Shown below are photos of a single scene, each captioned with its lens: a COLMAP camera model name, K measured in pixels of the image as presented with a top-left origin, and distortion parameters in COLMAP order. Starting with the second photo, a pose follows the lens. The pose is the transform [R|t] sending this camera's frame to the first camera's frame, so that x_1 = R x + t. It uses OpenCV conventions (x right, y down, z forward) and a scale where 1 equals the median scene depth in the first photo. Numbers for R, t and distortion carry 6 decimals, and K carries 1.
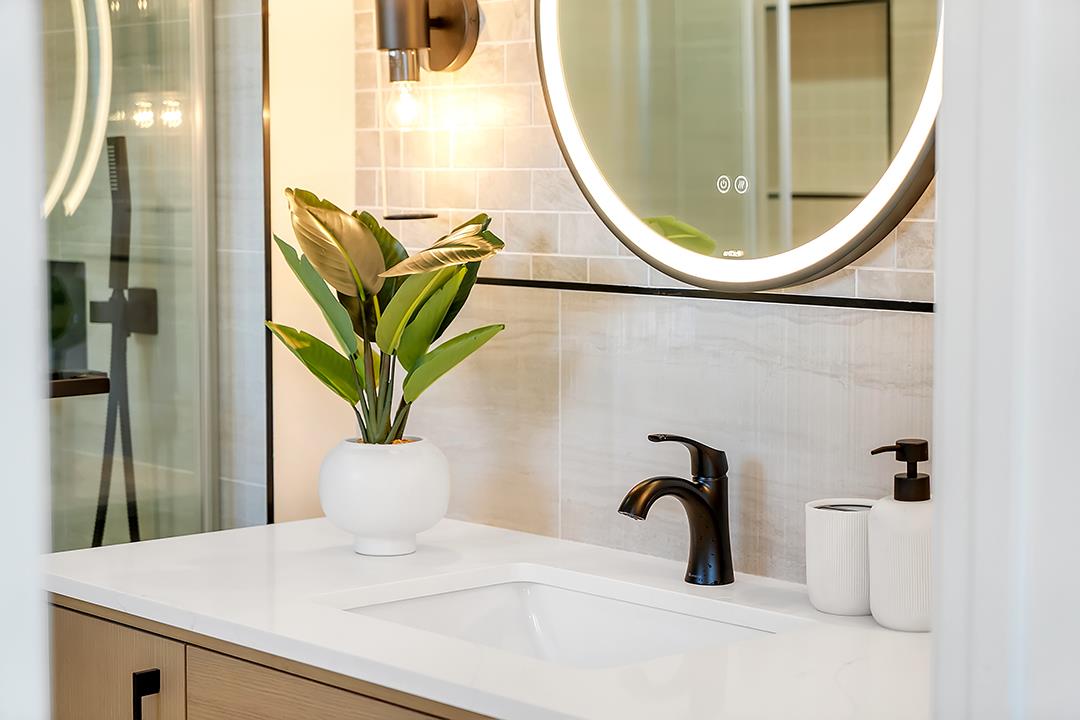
lens RADIAL K [[2176.3, 0, 540.0], [0, 2176.3, 360.0], [0, 0, 1]] dist [0.061007, 0.037503]
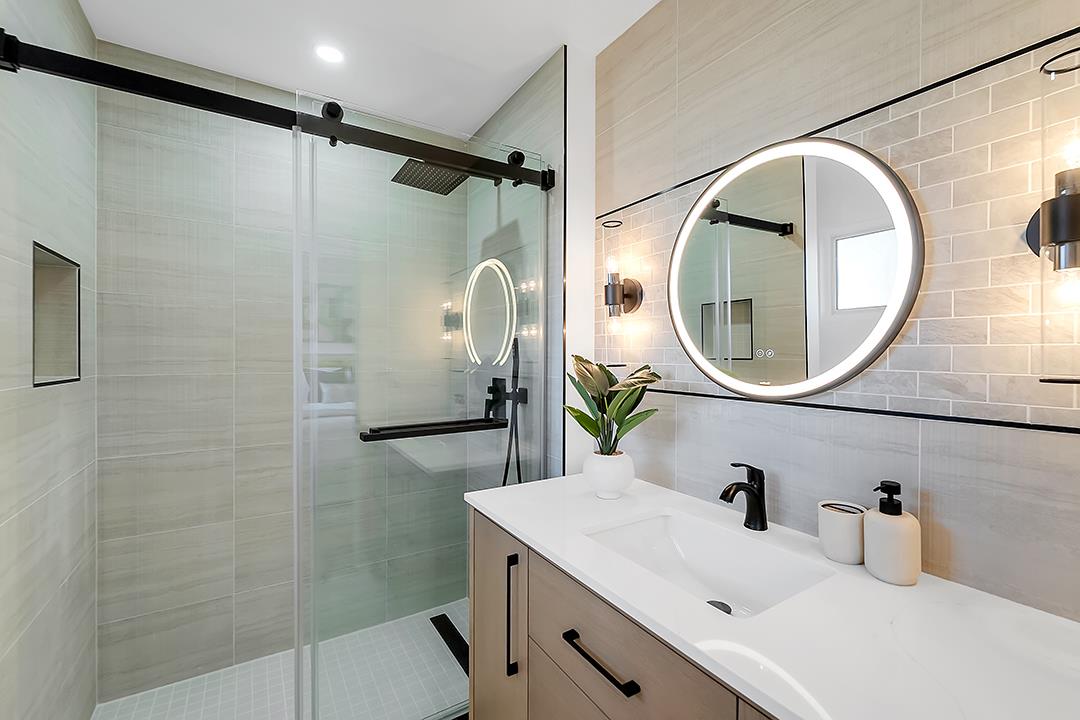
lens RADIAL K [[447.2, 0, 542.0], [0, 447.2, 360.4], [0, 0, 1]] dist [-0.000051, -0.000270]
pose [[0.985529, 0.004332, -0.169453, -0.059520], [-0.016355, 0.997439, -0.069623, -0.033466], [0.168717, 0.071387, 0.983076, 0.457409]]
